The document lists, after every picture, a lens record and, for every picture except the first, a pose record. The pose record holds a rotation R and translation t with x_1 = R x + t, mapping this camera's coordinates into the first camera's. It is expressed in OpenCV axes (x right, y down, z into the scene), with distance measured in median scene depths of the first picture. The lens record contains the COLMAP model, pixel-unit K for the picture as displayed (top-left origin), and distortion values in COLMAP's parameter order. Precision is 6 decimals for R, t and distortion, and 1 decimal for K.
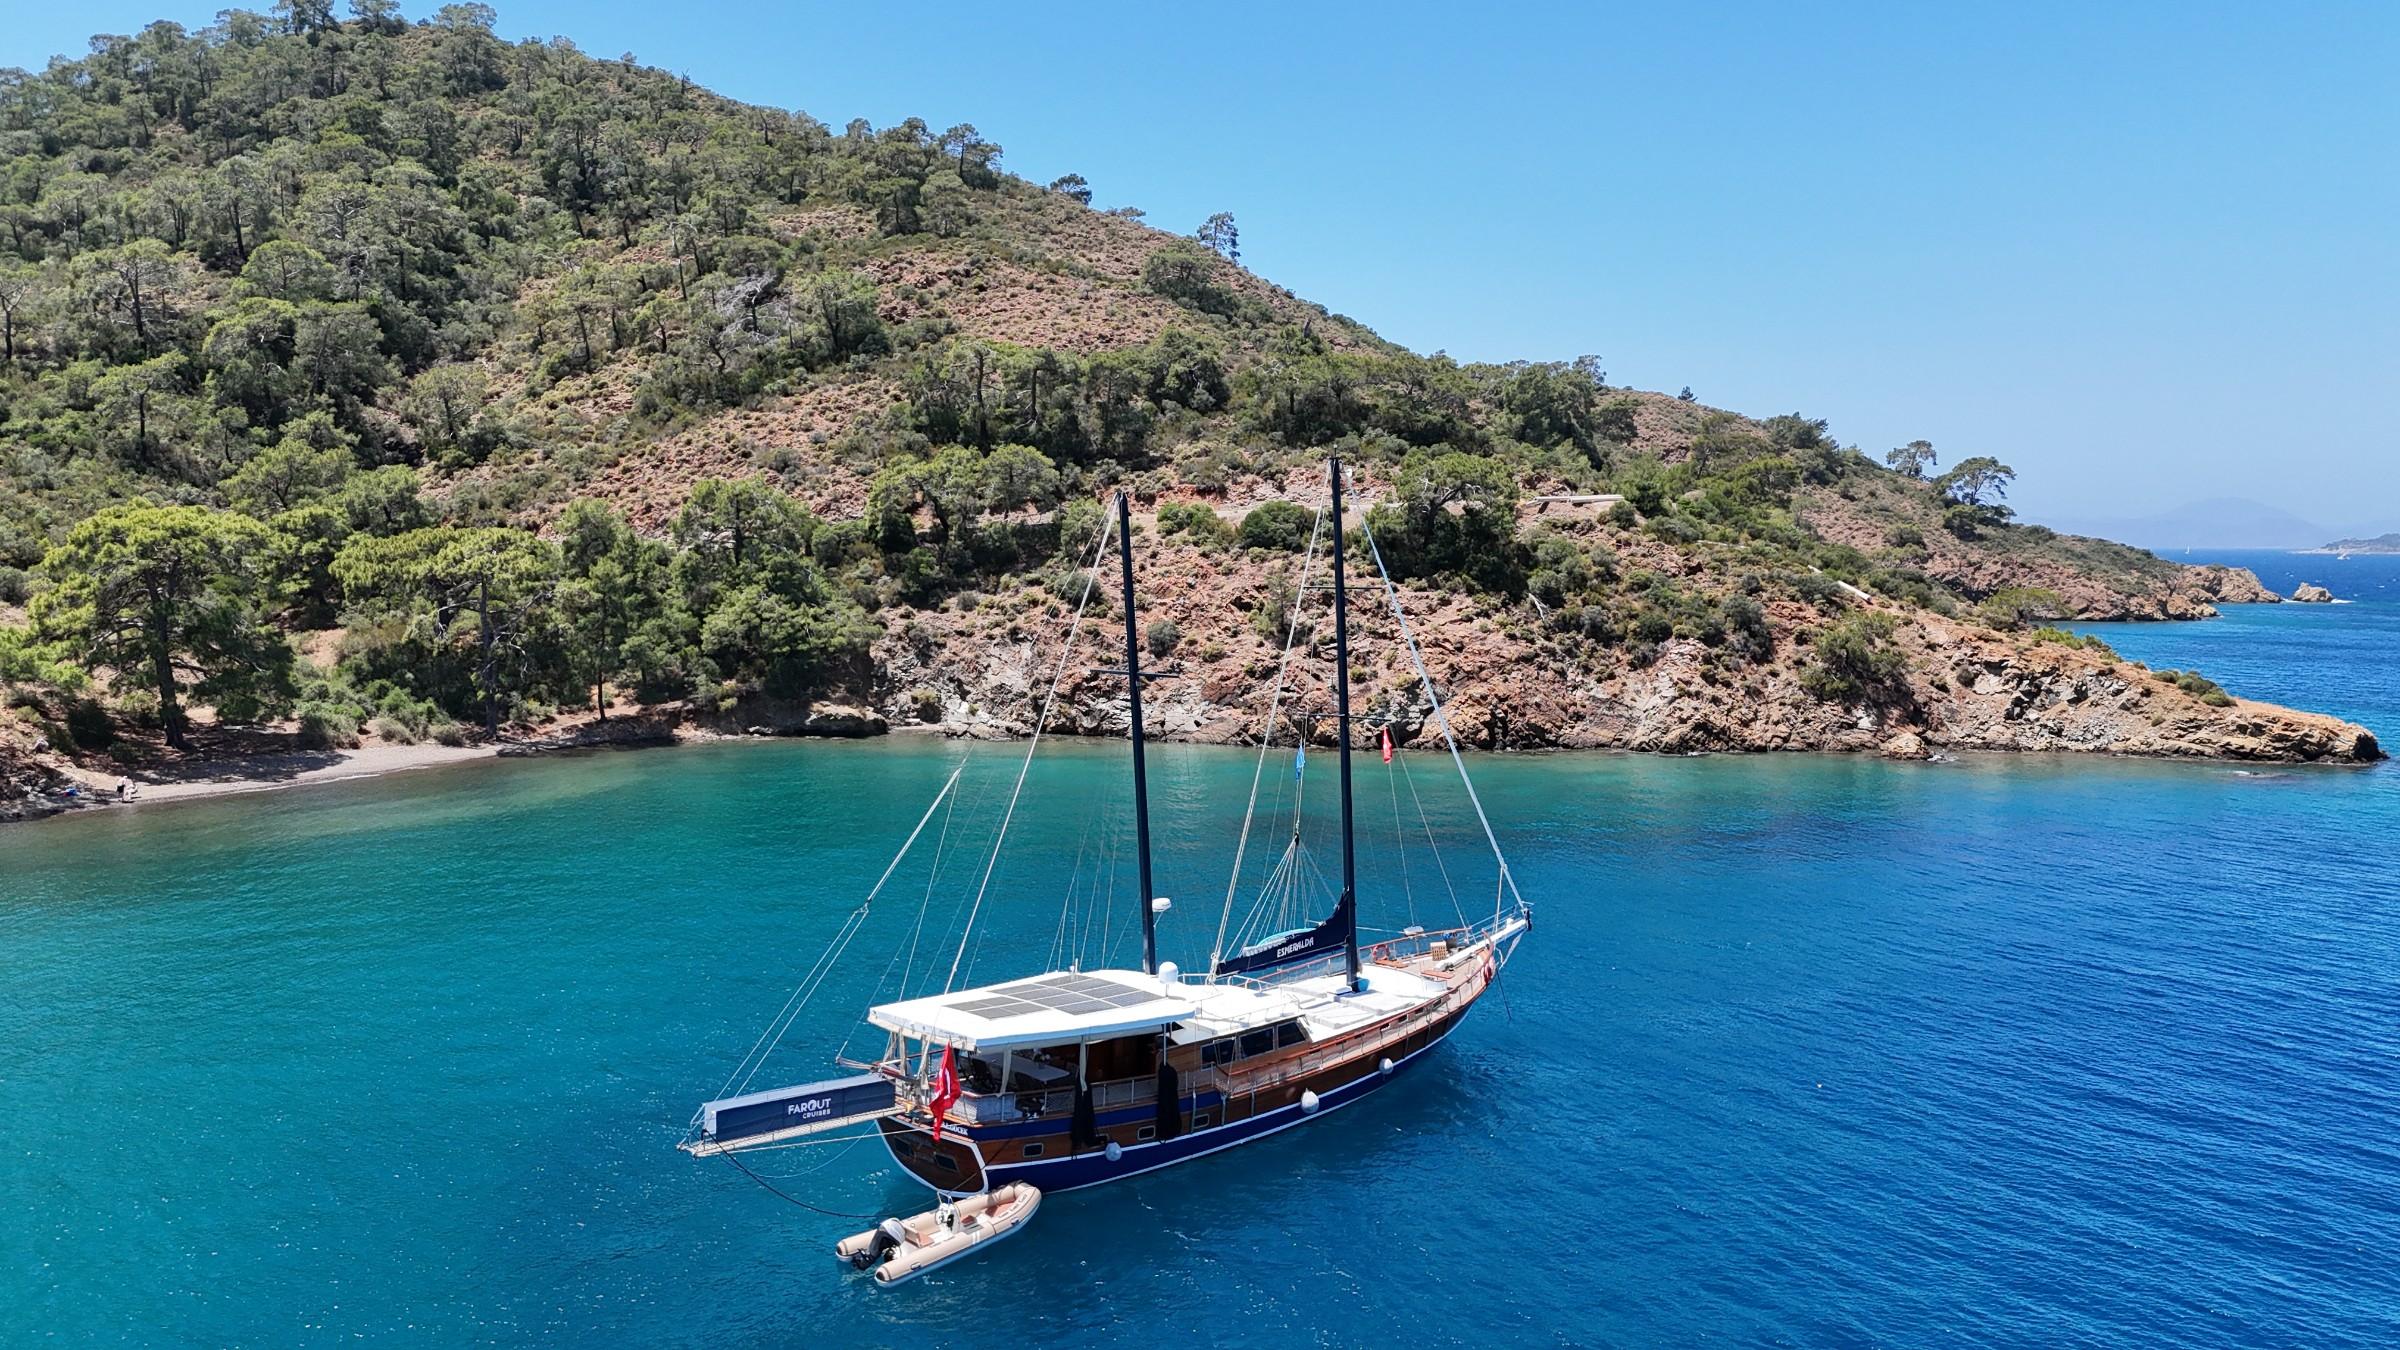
lens RADIAL K [[1756.5, 0, 1200.0], [0, 1756.5, 675.0], [0, 0, 1]] dist [0.083795, -0.128667]
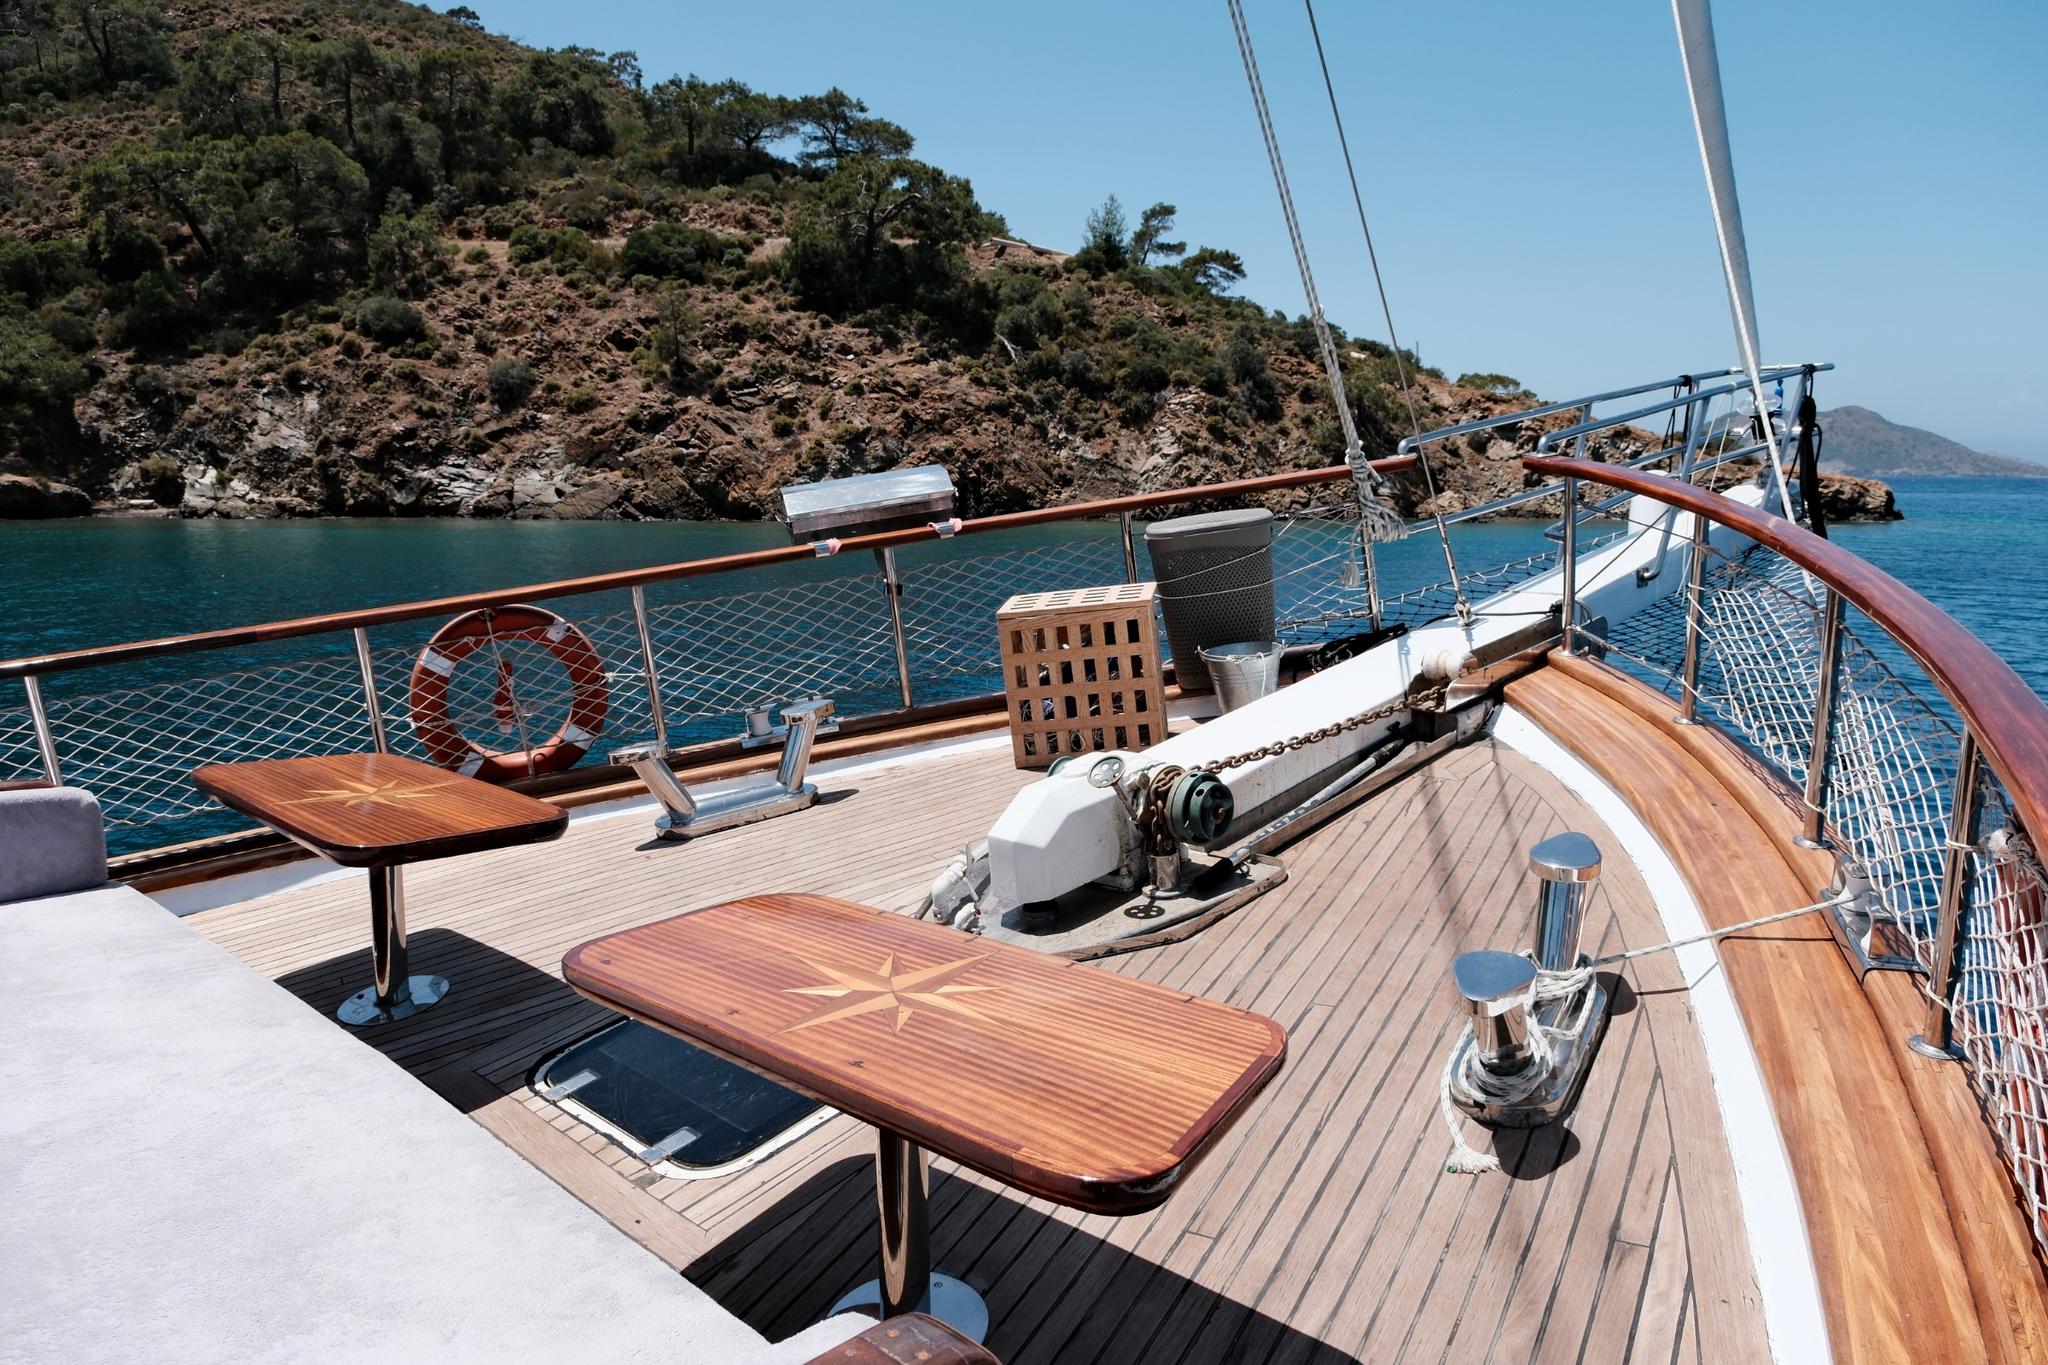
lens RADIAL K [[1427.4, 0, 1015.5], [0, 1427.4, 665.3], [0, 0, 1]] dist [0.002080, -0.004522]
pose [[0.968329, -0.035436, 0.247152, 0.031123], [0.020108, 0.997730, 0.064273, 0.061997], [-0.248868, -0.057268, 0.966843, 0.367661]]
